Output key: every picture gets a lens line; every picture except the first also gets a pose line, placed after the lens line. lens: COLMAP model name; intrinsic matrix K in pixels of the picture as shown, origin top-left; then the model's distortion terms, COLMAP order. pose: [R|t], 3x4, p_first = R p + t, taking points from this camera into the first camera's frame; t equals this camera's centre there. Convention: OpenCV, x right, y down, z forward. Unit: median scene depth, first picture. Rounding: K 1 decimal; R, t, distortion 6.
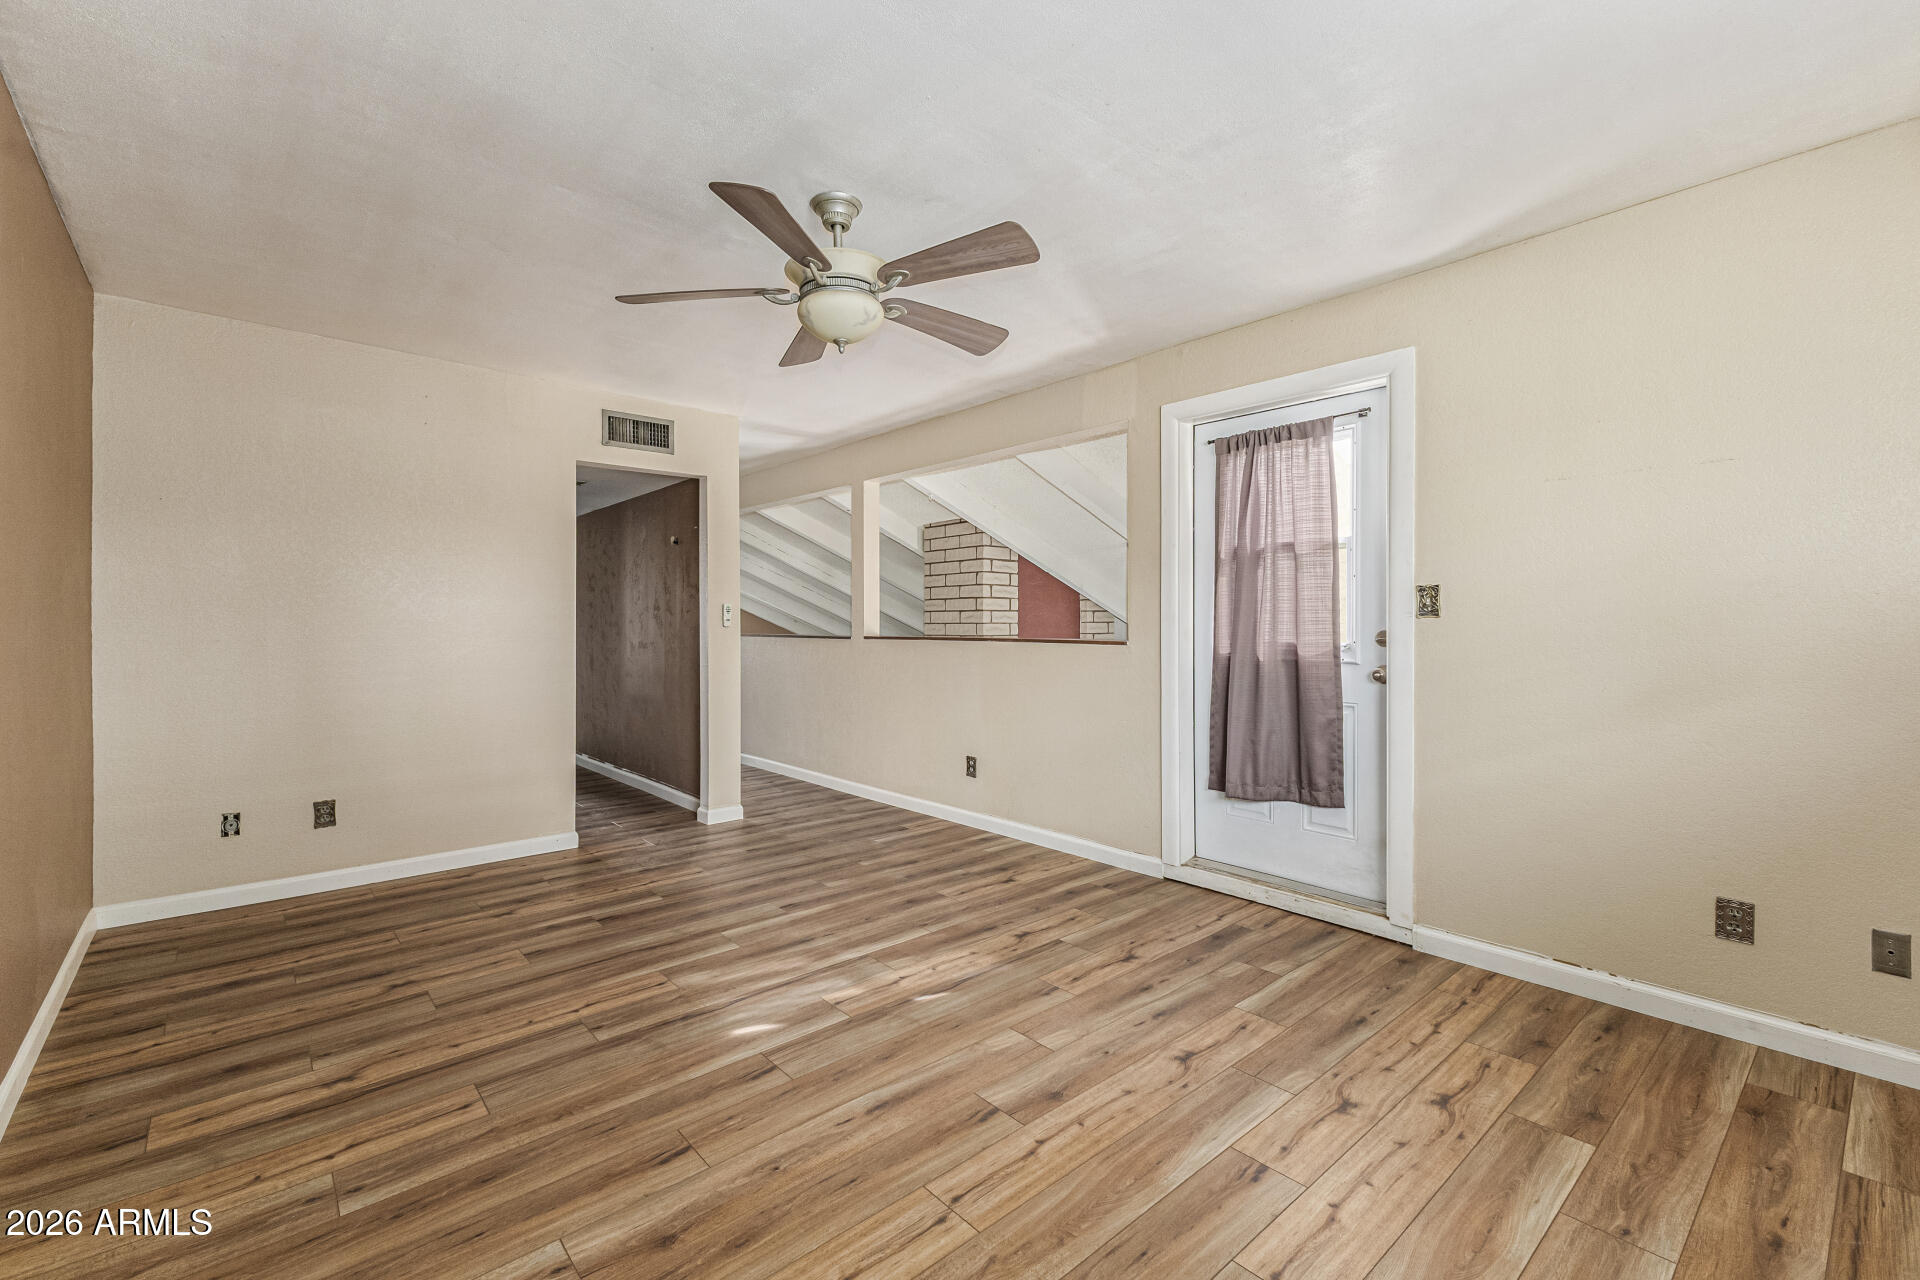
lens RADIAL K [[829.5, 0, 960.3], [0, 829.5, 635.2], [0, 0, 1]] dist [0.011094, -0.000825]
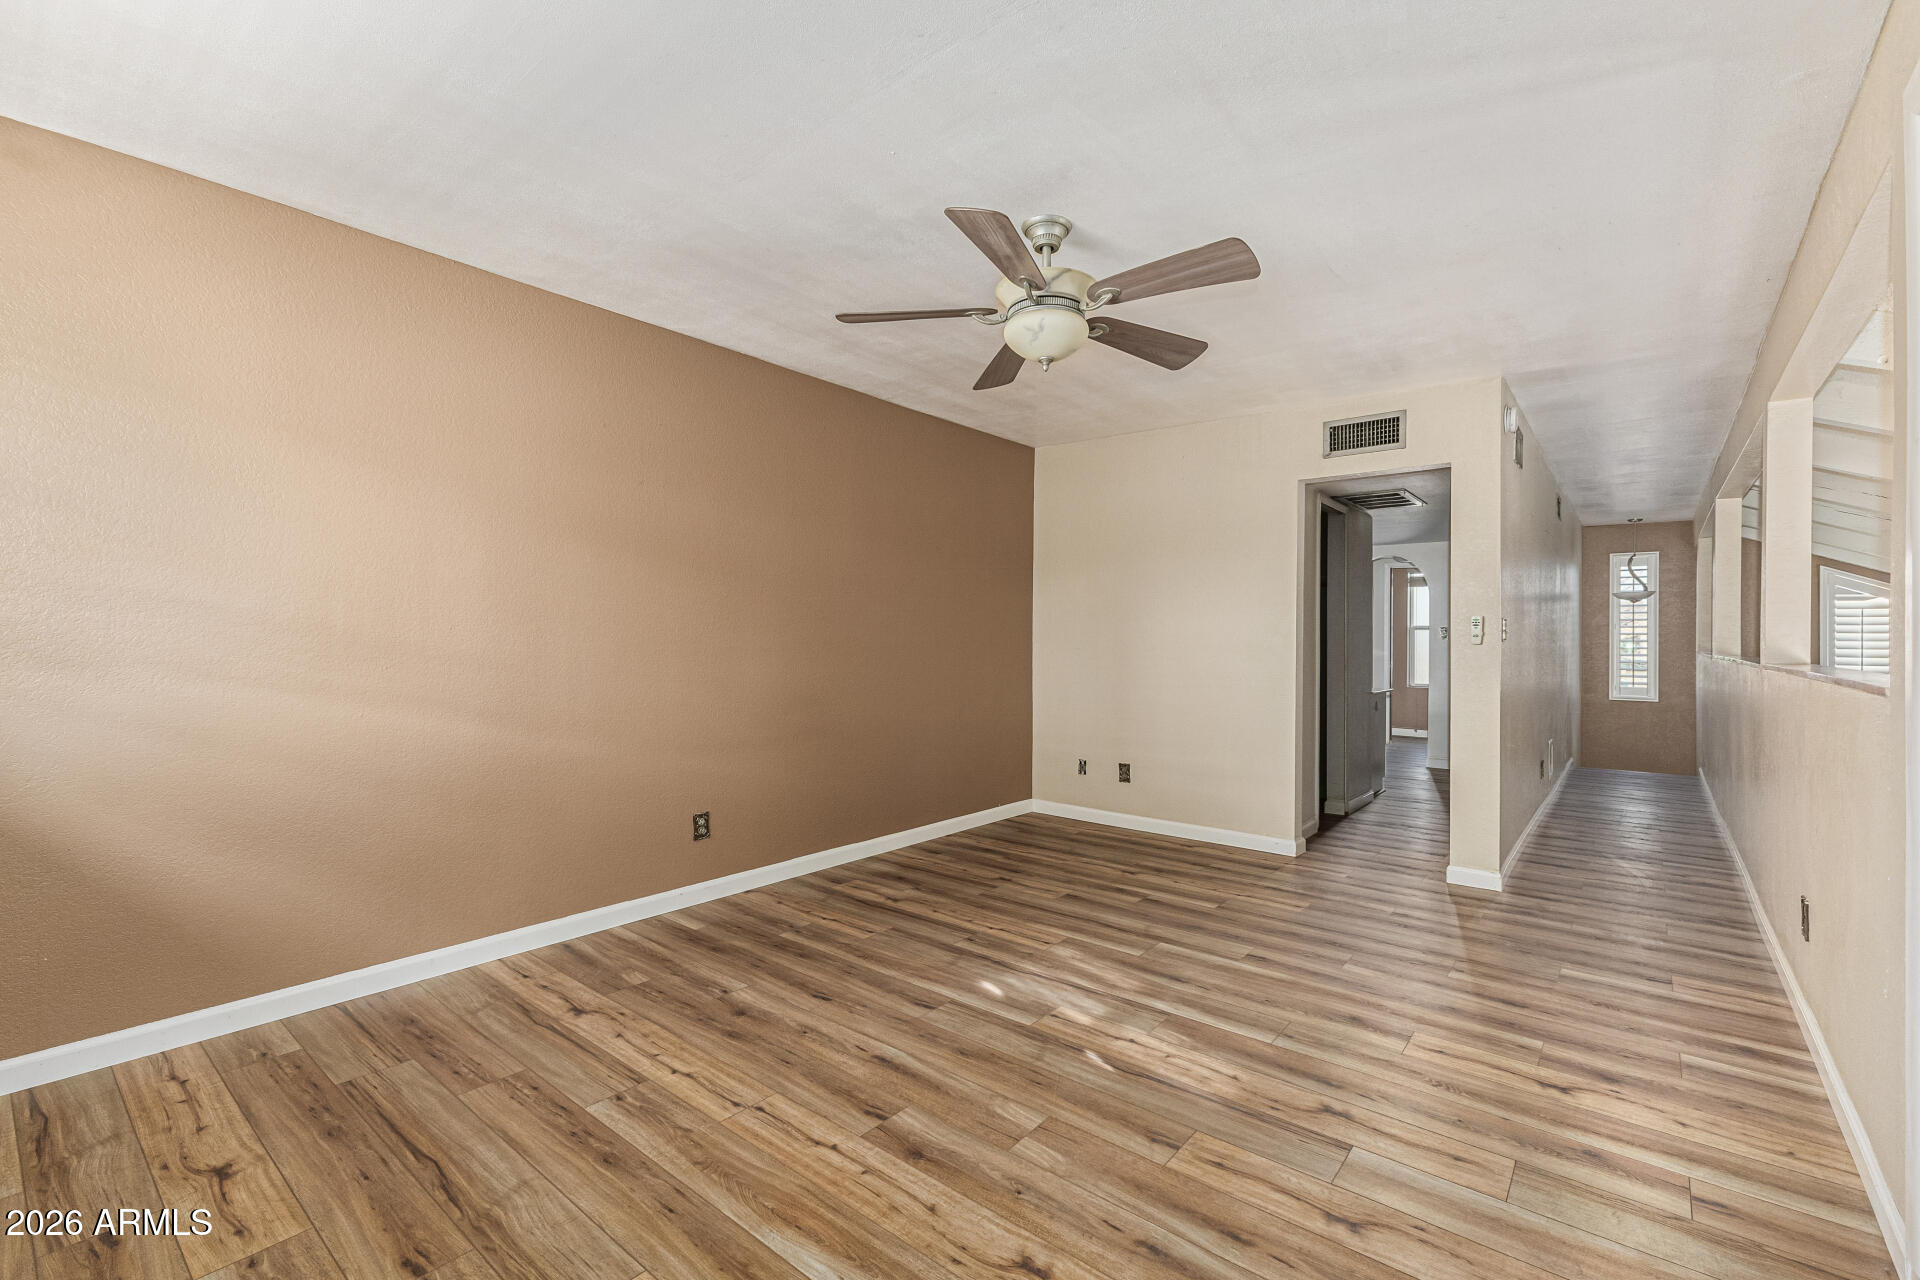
lens RADIAL K [[829.5, 0, 960.3], [0, 829.5, 635.2], [0, 0, 1]] dist [0.011094, -0.000825]
pose [[0.155925, 0.000603, -0.987769, 0.815802], [-0.019451, 0.999808, -0.002460, -0.012589], [0.987577, 0.019596, 0.155906, 0.711642]]
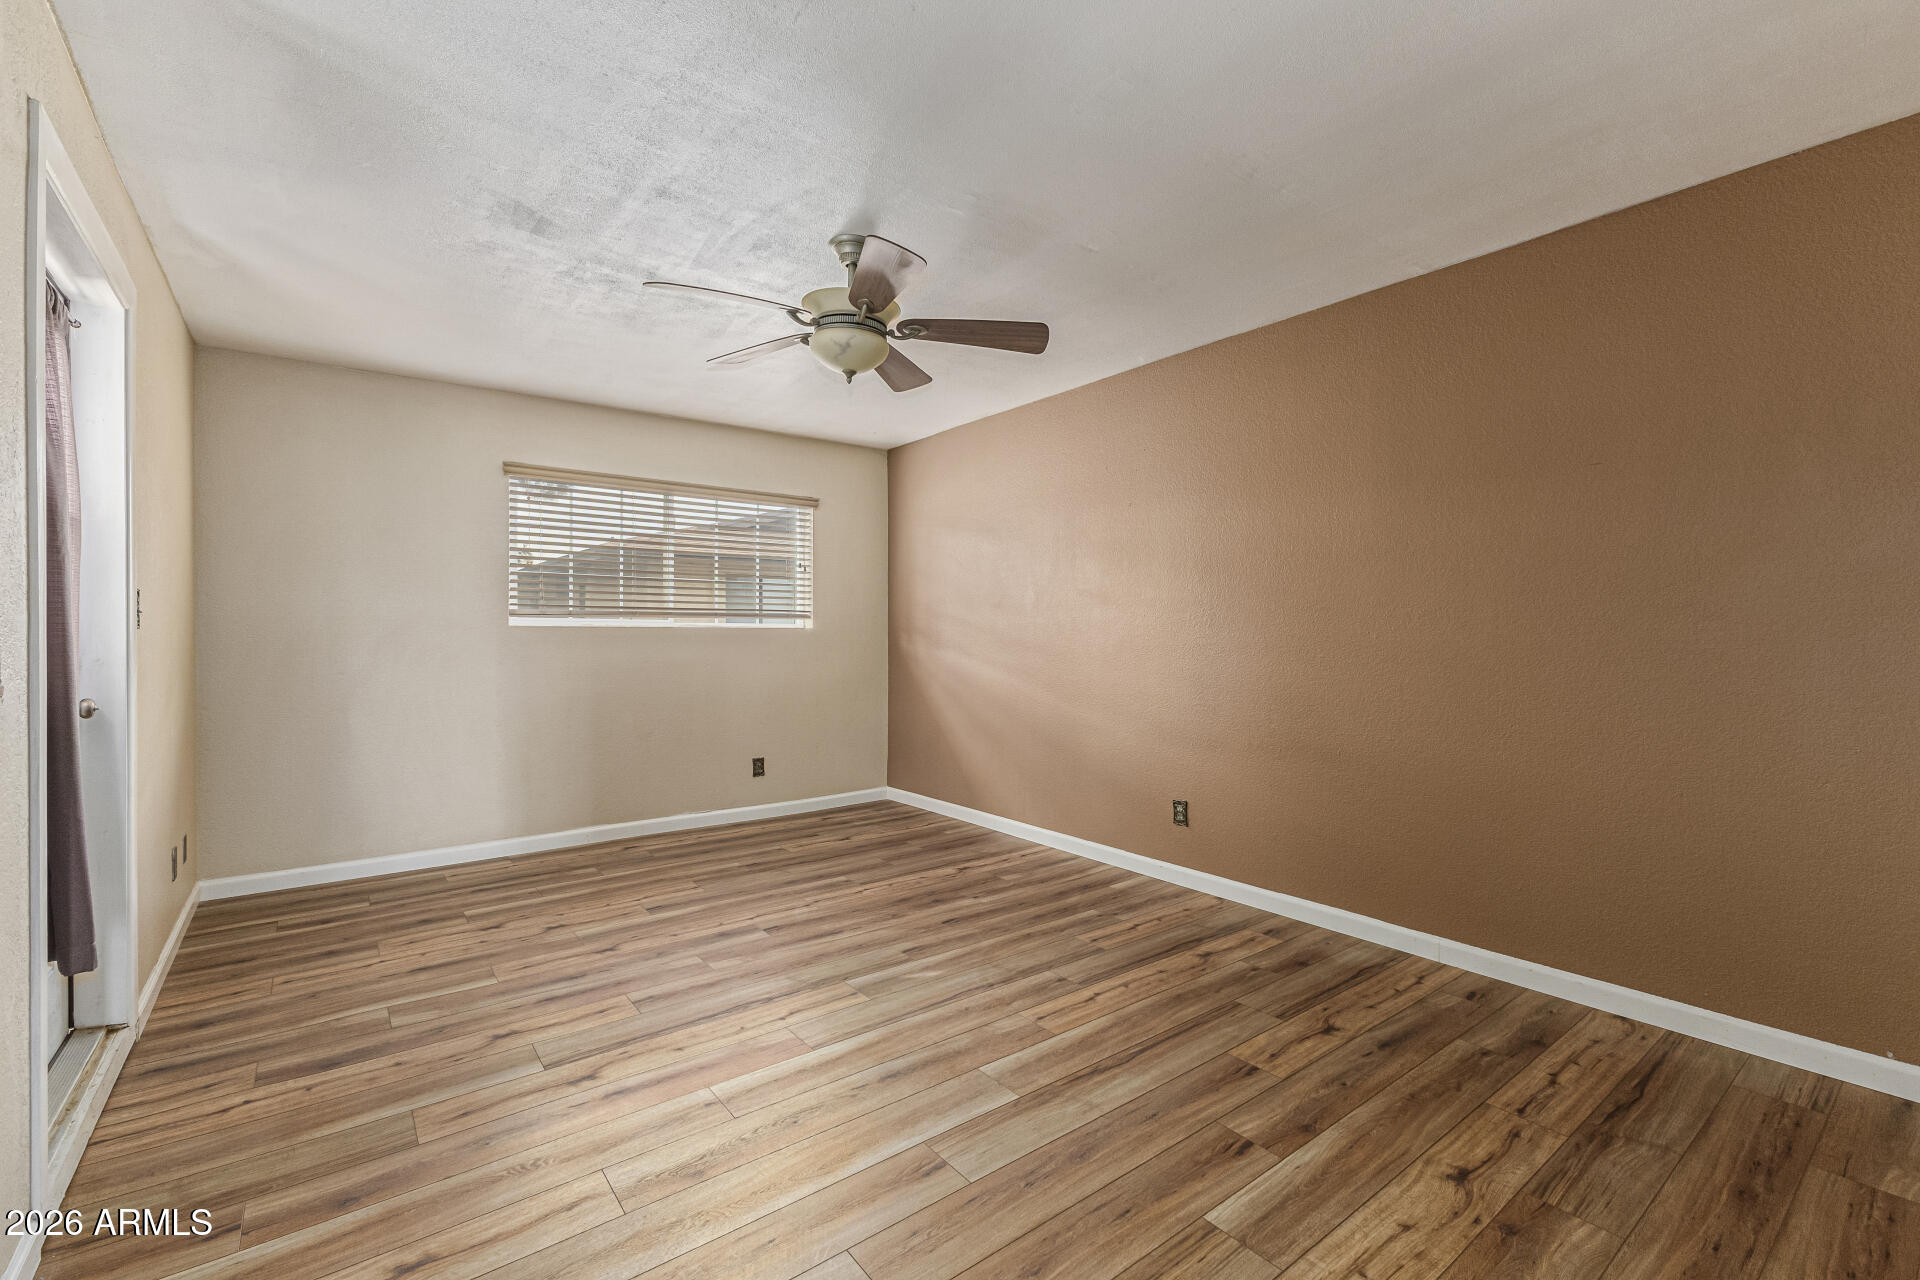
lens RADIAL K [[804.9, 0, 954.3], [0, 804.9, 638.0], [0, 0, 1]] dist [0.004567, -0.000019]
pose [[-0.998155, 0.002802, 0.060654, -0.331423], [0.003821, 0.999854, 0.016682, -0.024193], [-0.060598, 0.016883, -0.998019, 1.973461]]
